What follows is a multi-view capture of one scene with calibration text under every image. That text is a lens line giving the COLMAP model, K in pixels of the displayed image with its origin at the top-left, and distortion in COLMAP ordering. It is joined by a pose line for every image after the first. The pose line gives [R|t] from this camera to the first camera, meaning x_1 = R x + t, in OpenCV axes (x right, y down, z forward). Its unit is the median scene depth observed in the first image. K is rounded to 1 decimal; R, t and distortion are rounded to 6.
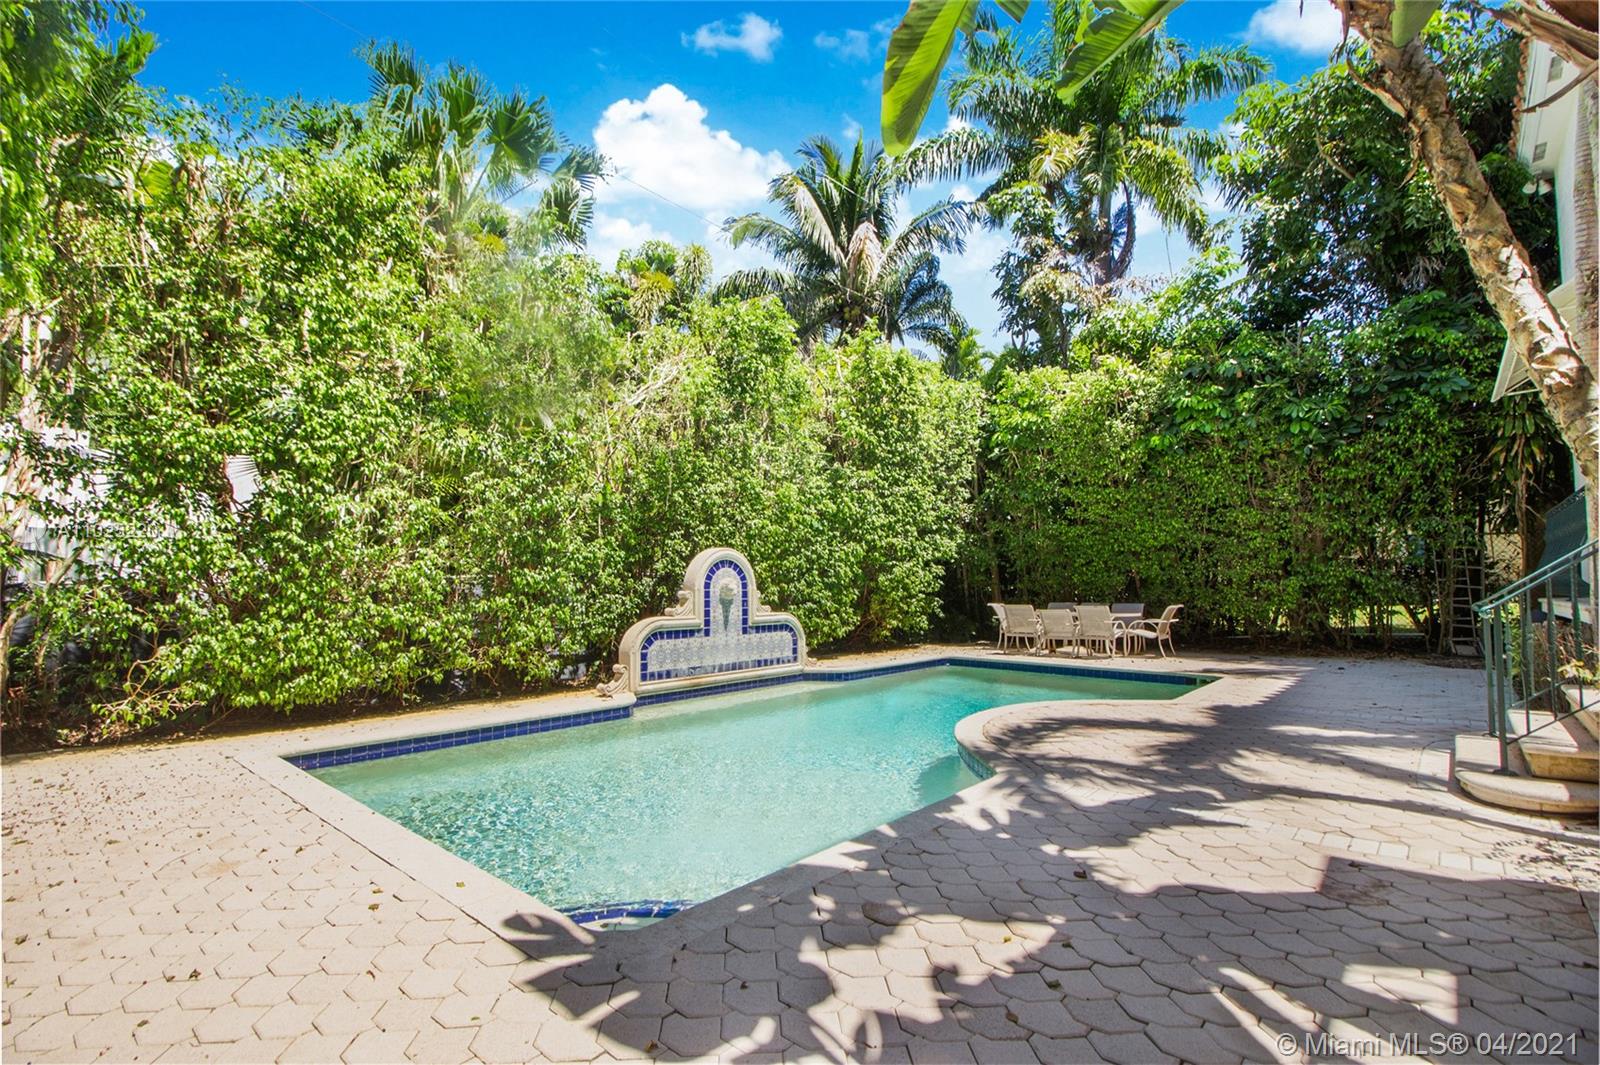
lens RADIAL K [[774.6, 0, 800.0], [0, 774.6, 532.5], [0, 0, 1]] dist [-0.001557, -0.001000]
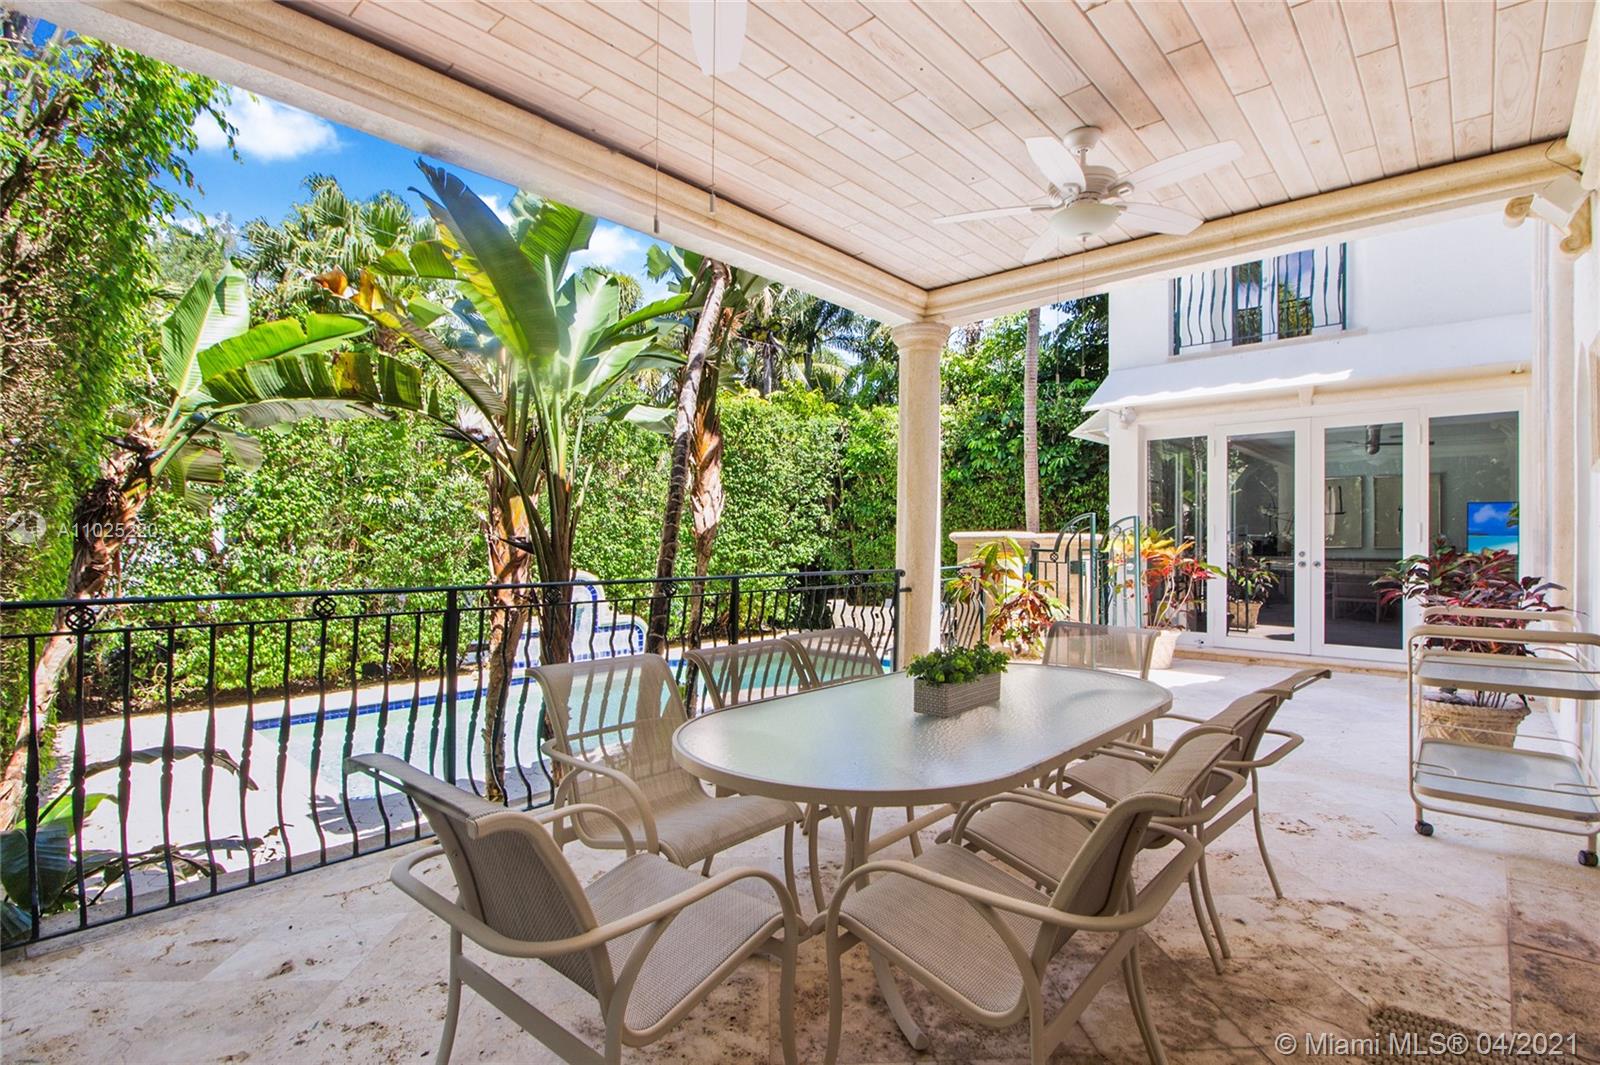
lens RADIAL K [[789.1, 0, 800.0], [0, 789.1, 532.5], [0, 0, 1]] dist [-0.003215, 0.000358]
pose [[0.999377, 0.004674, -0.034995, 0.337717], [-0.002632, 0.998302, 0.058183, -0.127312], [0.035207, -0.058055, 0.997692, -0.365681]]
